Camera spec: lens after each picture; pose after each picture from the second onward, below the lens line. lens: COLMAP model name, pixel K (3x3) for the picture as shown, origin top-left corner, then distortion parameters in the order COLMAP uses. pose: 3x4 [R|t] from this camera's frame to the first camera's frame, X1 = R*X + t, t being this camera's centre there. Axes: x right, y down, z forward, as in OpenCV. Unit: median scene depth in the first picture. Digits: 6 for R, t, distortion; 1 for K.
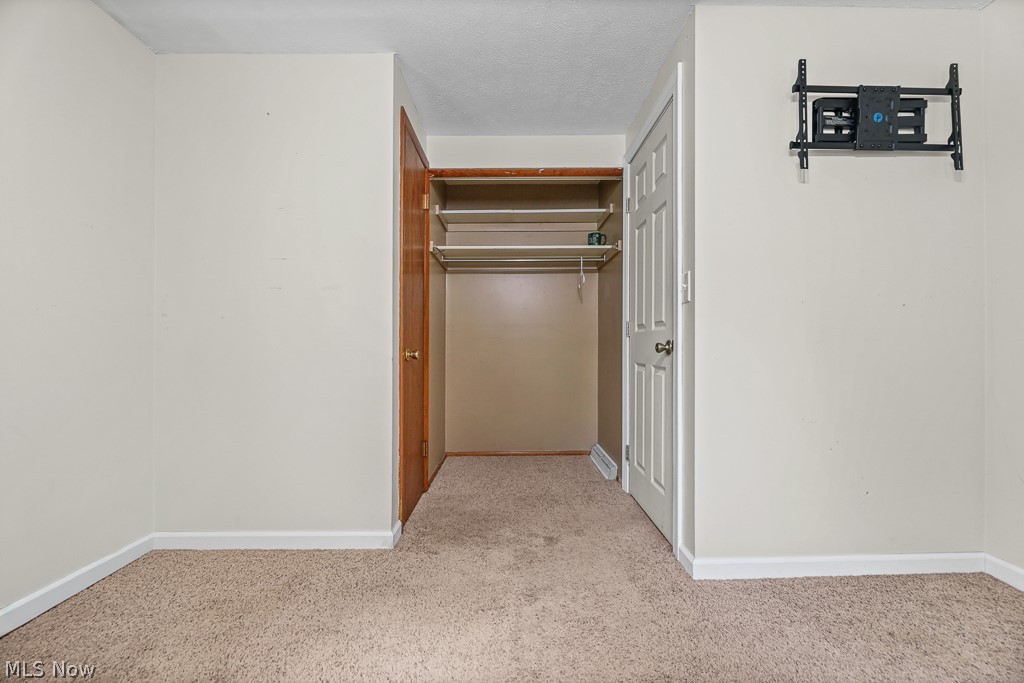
lens RADIAL K [[418.5, 0, 509.5], [0, 418.5, 339.7], [0, 0, 1]] dist [-0.004665, -0.000672]
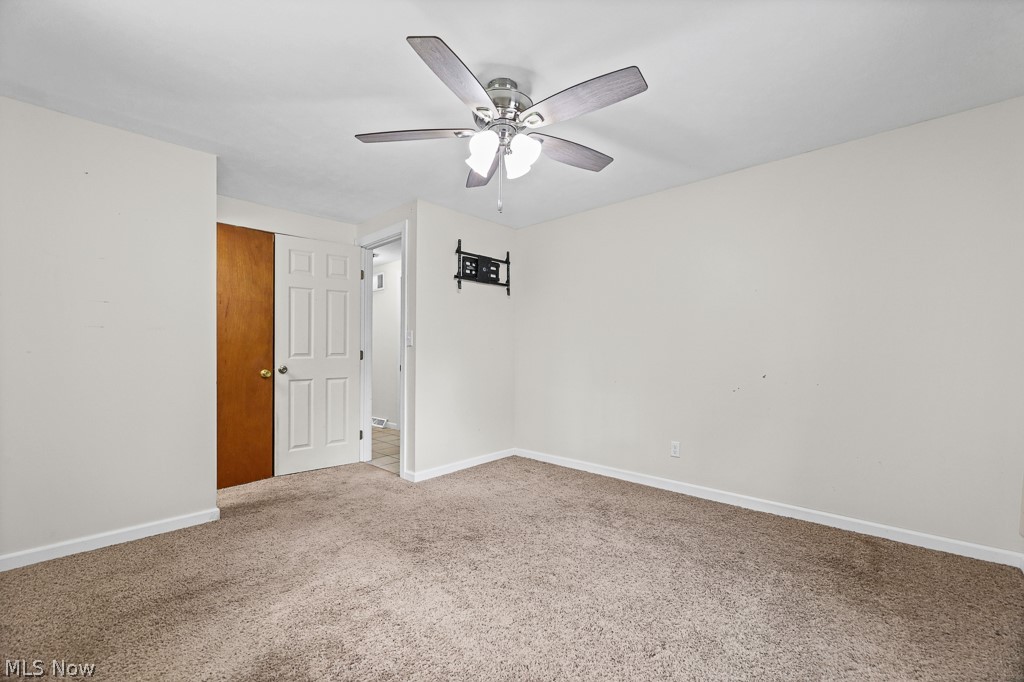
lens RADIAL K [[417.3, 0, 512.6], [0, 417.3, 349.2], [0, 0, 1]] dist [0.000016, -0.000661]
pose [[0.693480, 0.008976, 0.720420, -0.693111], [-0.008852, 0.999953, -0.003938, -0.075748], [-0.720422, -0.003646, 0.693526, -0.745310]]
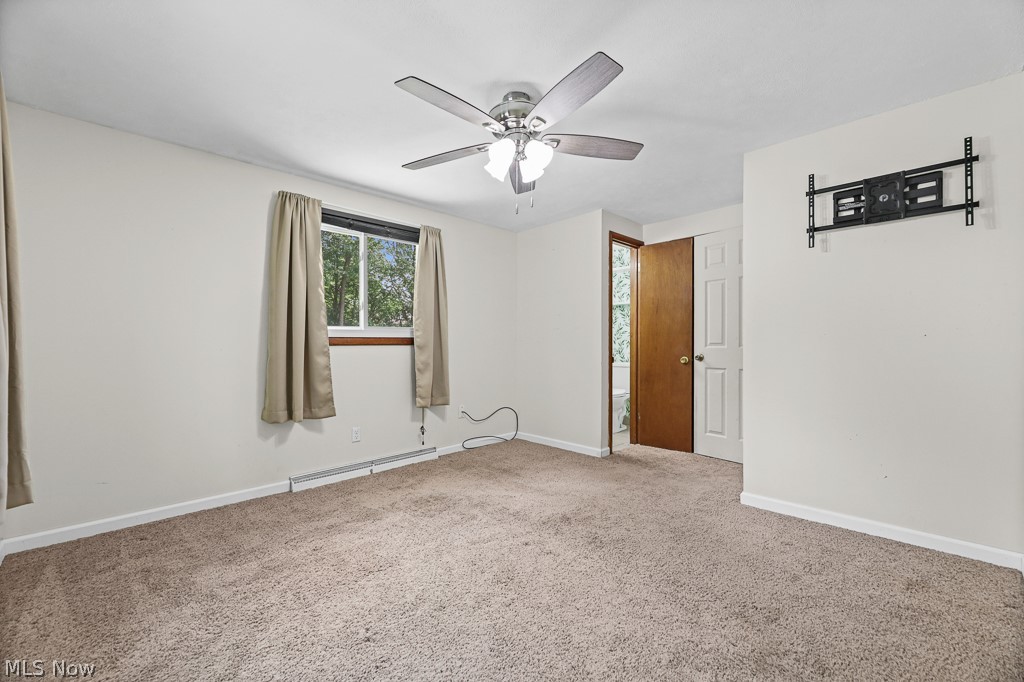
lens RADIAL K [[407.9, 0, 515.3], [0, 407.9, 317.2], [0, 0, 1]] dist [-0.001131, -0.000315]
pose [[0.700441, -0.041031, -0.712530, 0.969132], [0.005792, 0.998640, -0.051813, -0.083282], [0.713687, 0.032164, 0.699726, -0.772639]]
